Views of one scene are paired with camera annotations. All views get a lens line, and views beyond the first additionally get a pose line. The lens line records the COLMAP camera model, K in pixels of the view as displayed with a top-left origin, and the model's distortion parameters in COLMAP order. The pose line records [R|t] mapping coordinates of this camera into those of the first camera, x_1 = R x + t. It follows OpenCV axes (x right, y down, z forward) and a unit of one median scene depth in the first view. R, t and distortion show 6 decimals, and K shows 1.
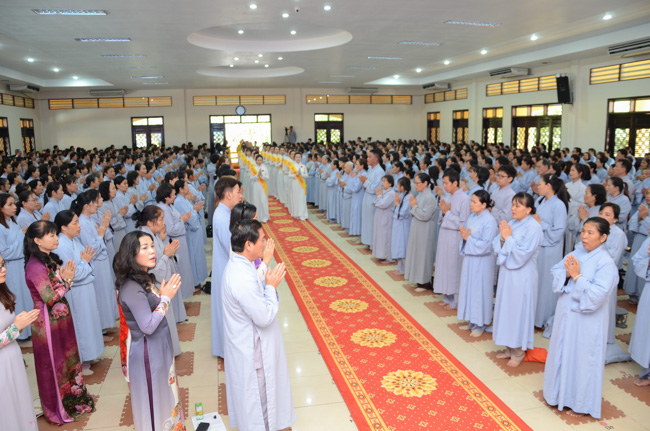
lens RADIAL K [[519.7, 0, 325.0], [0, 519.7, 215.5], [0, 0, 1]] dist [-0.153404, 0.137790]
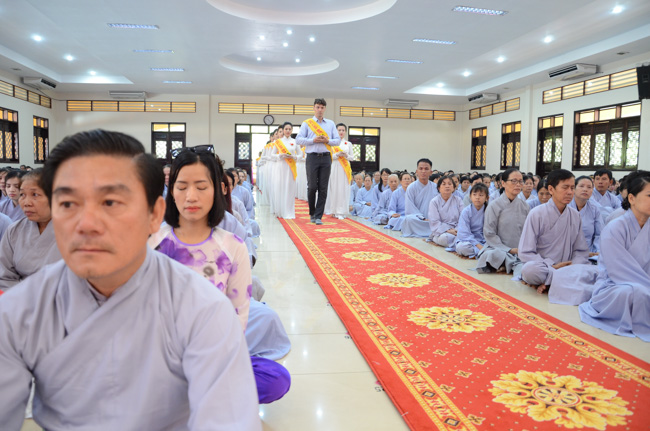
lens RADIAL K [[519.7, 0, 325.0], [0, 519.7, 215.5], [0, 0, 1]] dist [-0.153404, 0.137790]
pose [[0.997492, 0.037949, -0.059743, -0.001952], [-0.042715, 0.995827, -0.080647, 0.047435], [0.056433, 0.082996, 0.994951, 0.121149]]
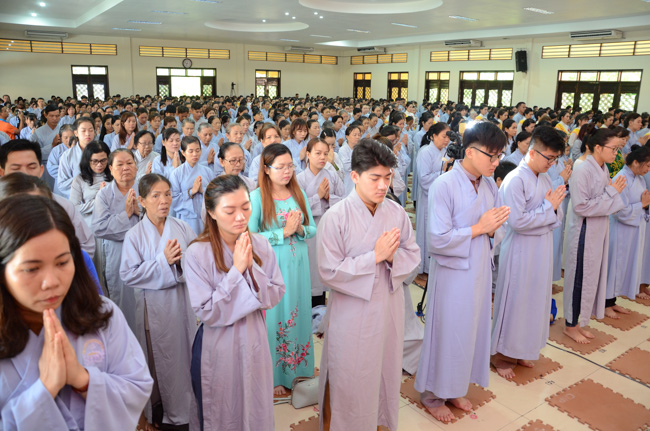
lens RADIAL K [[519.7, 0, 325.0], [0, 519.7, 215.5], [0, 0, 1]] dist [-0.153404, 0.137790]
pose [[0.920247, -0.059412, 0.386802, -0.396496], [0.031373, 0.996427, 0.078411, 0.022315], [-0.390079, -0.060023, 0.918823, -0.016660]]
